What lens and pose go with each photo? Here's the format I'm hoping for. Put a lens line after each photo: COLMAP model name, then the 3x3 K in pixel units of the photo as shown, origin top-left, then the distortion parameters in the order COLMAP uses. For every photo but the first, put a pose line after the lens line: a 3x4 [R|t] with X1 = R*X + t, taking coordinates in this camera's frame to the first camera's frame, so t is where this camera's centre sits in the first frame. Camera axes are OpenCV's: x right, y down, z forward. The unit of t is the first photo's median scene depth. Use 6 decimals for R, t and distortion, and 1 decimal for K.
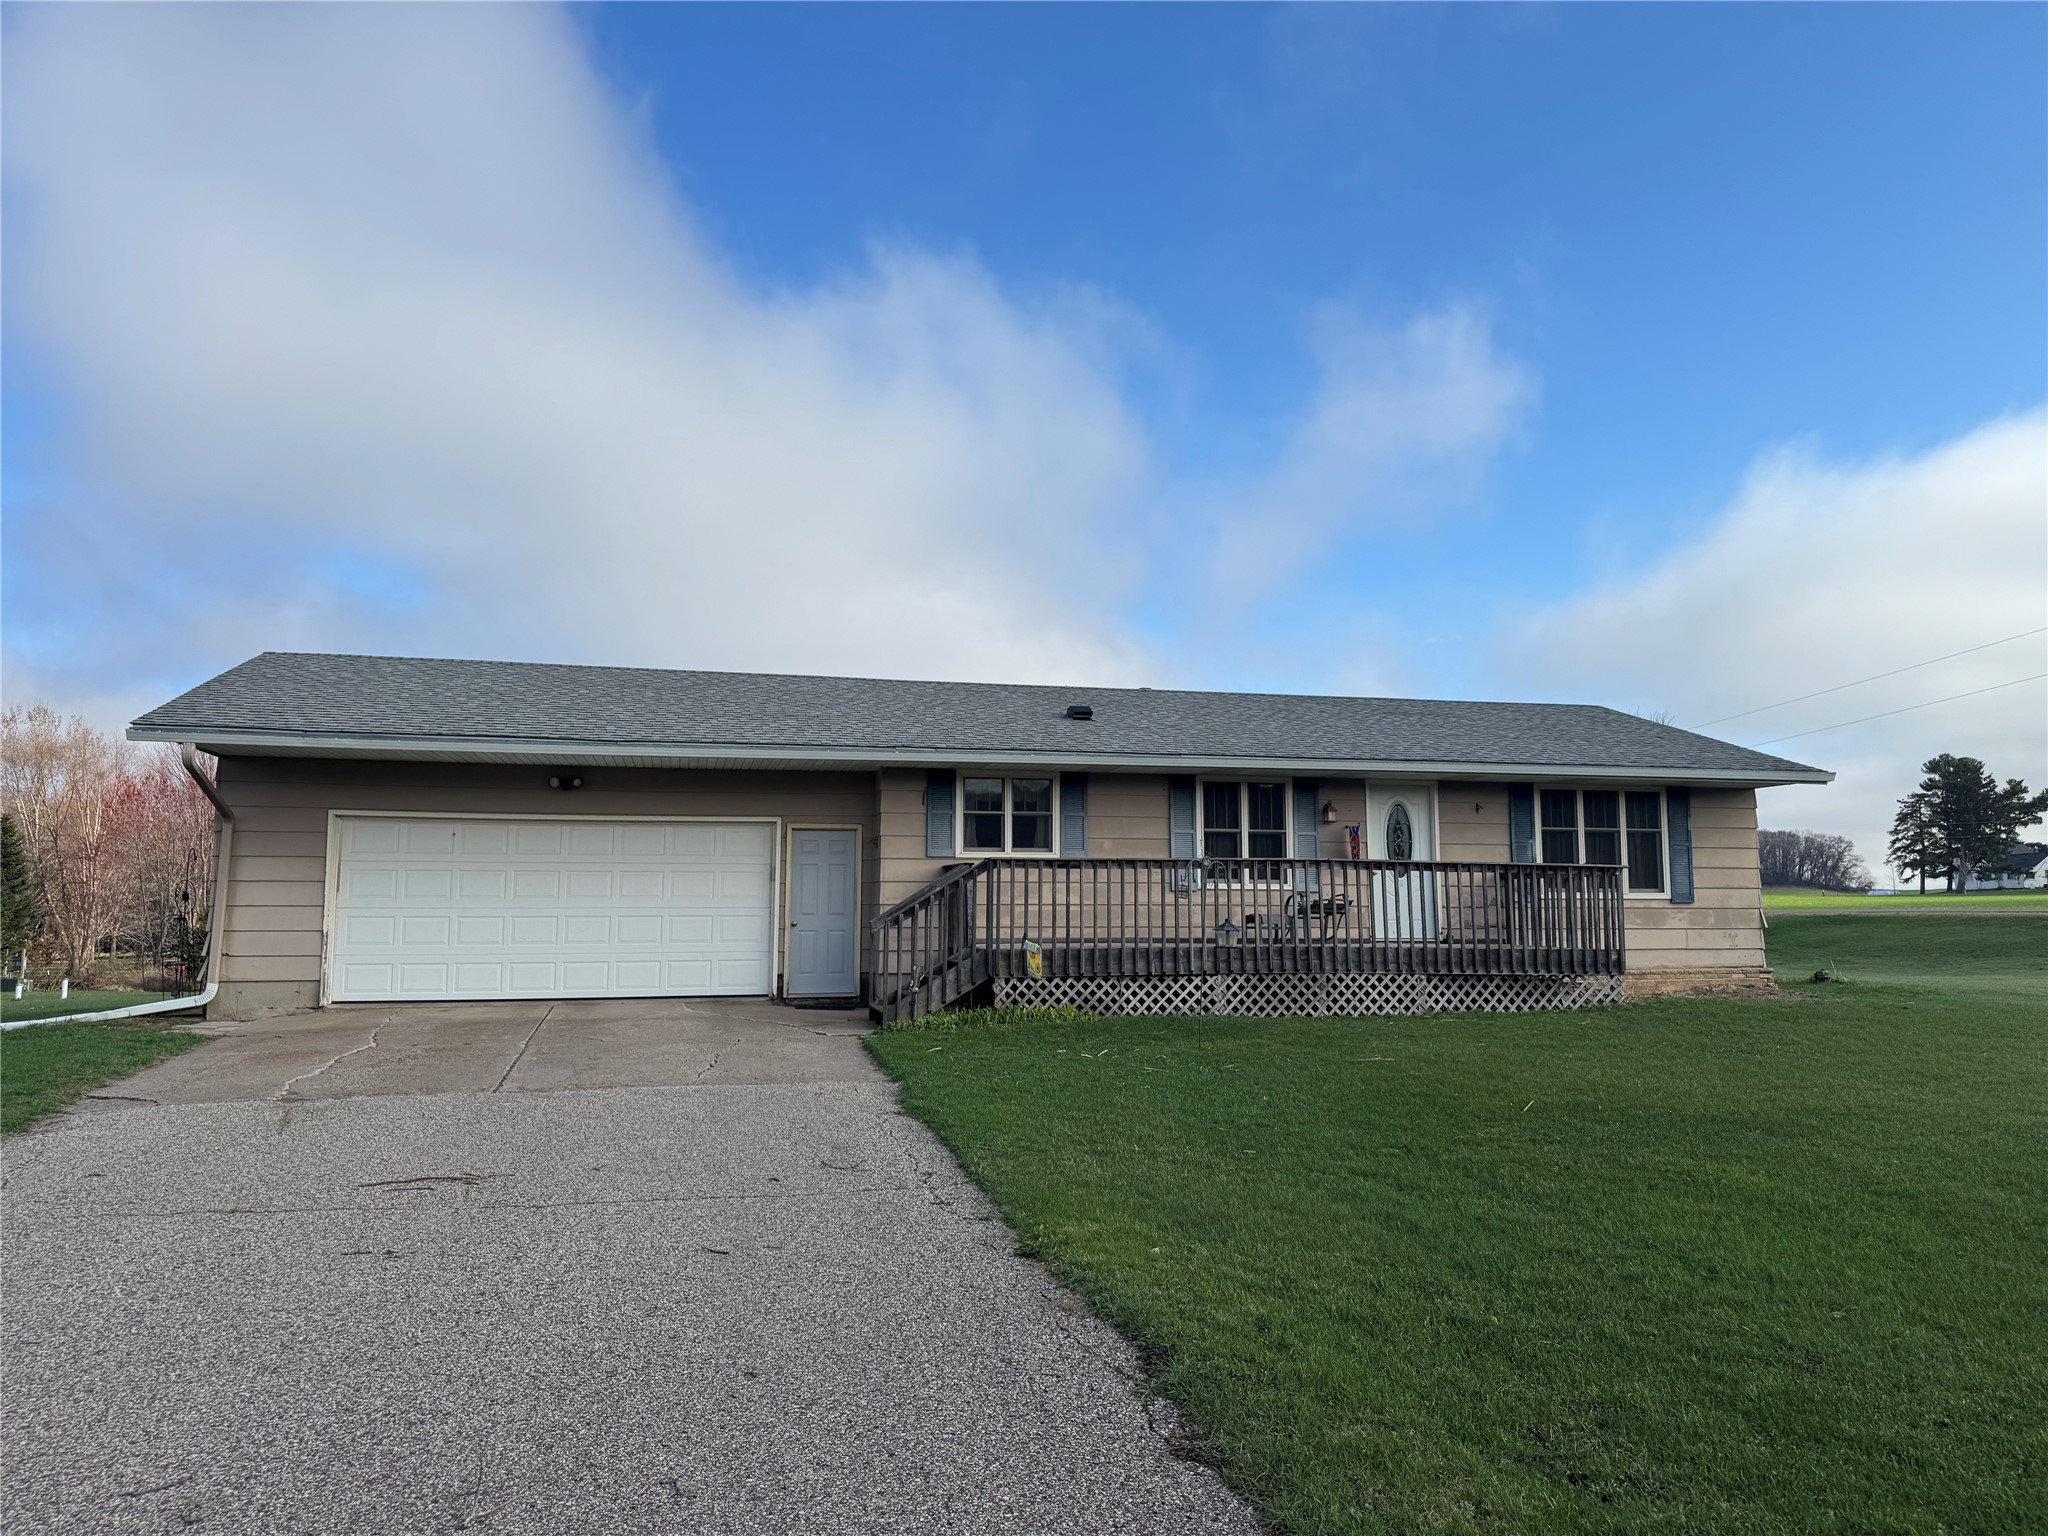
lens RADIAL K [[1420.5, 0, 1024.0], [0, 1420.5, 768.0], [0, 0, 1]] dist [0.087581, -0.076152]
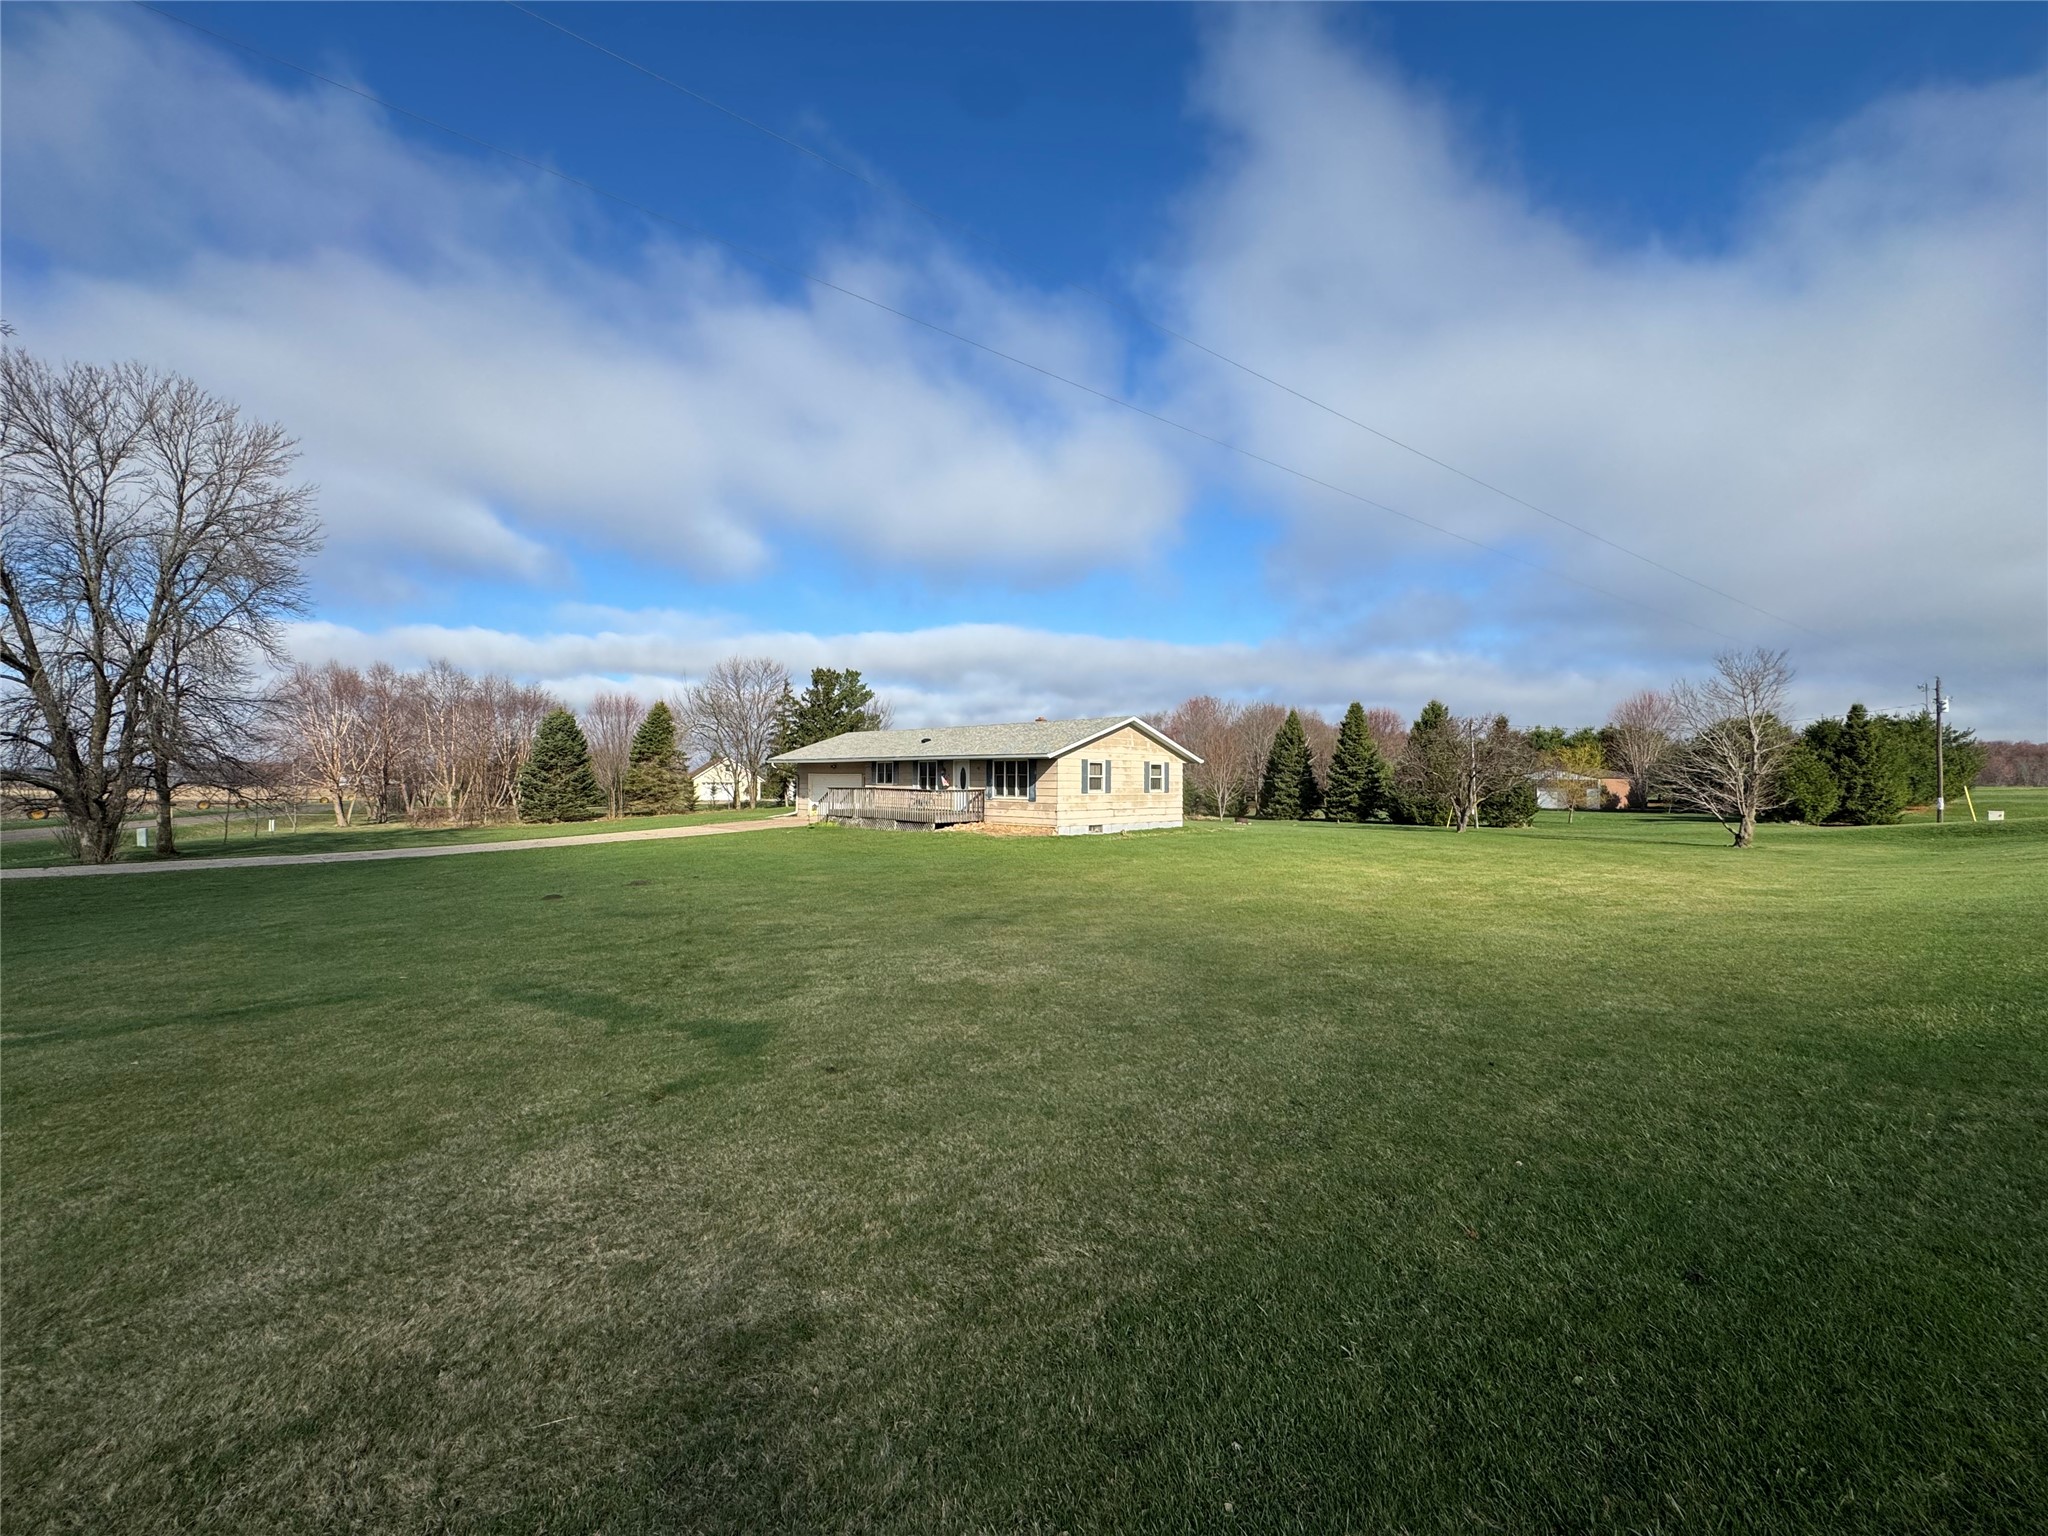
lens RADIAL K [[816.3, 0, 1027.0], [0, 816.3, 769.0], [0, 0, 1]] dist [-0.002350, 0.000882]
pose [[0.523000, -0.006342, -0.852309, 2.199935], [0.083383, 0.995556, 0.043758, -0.043900], [0.848244, -0.093954, 0.521205, 0.235330]]
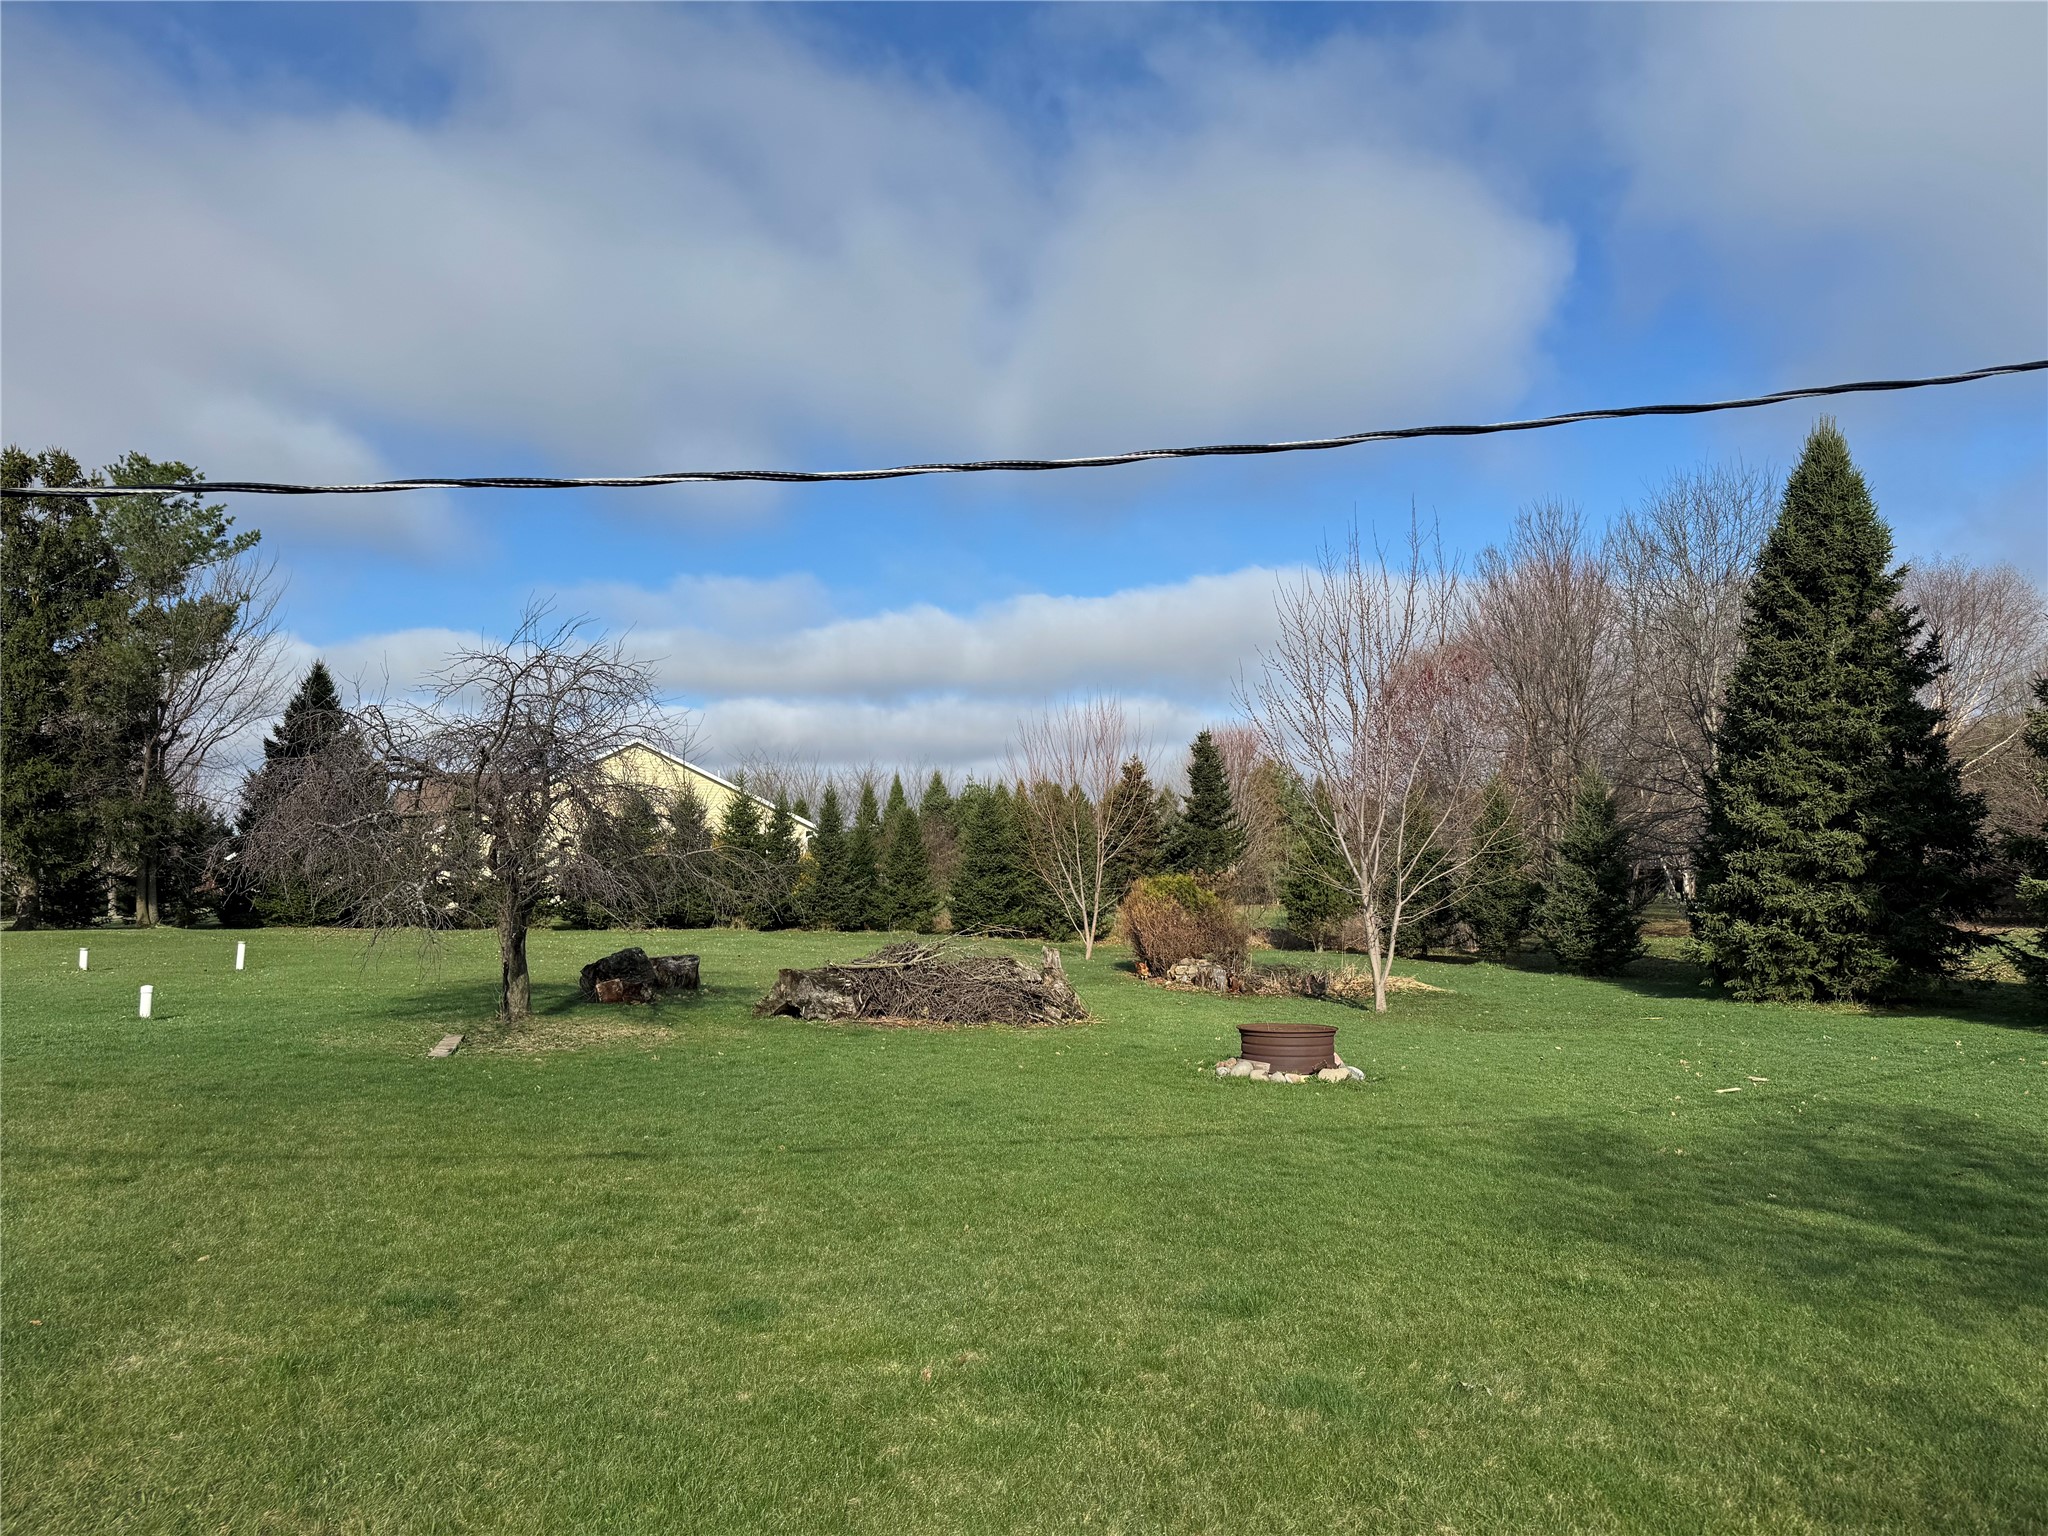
lens RADIAL K [[1428.7, 0, 1016.7], [0, 1428.7, 762.0], [0, 0, 1]] dist [0.098732, -0.143862]
pose [[0.262747, -0.070334, -0.962298, 0.316729], [0.109005, 0.993118, -0.042824, 0.290284], [0.958688, -0.093643, 0.268605, 2.671360]]
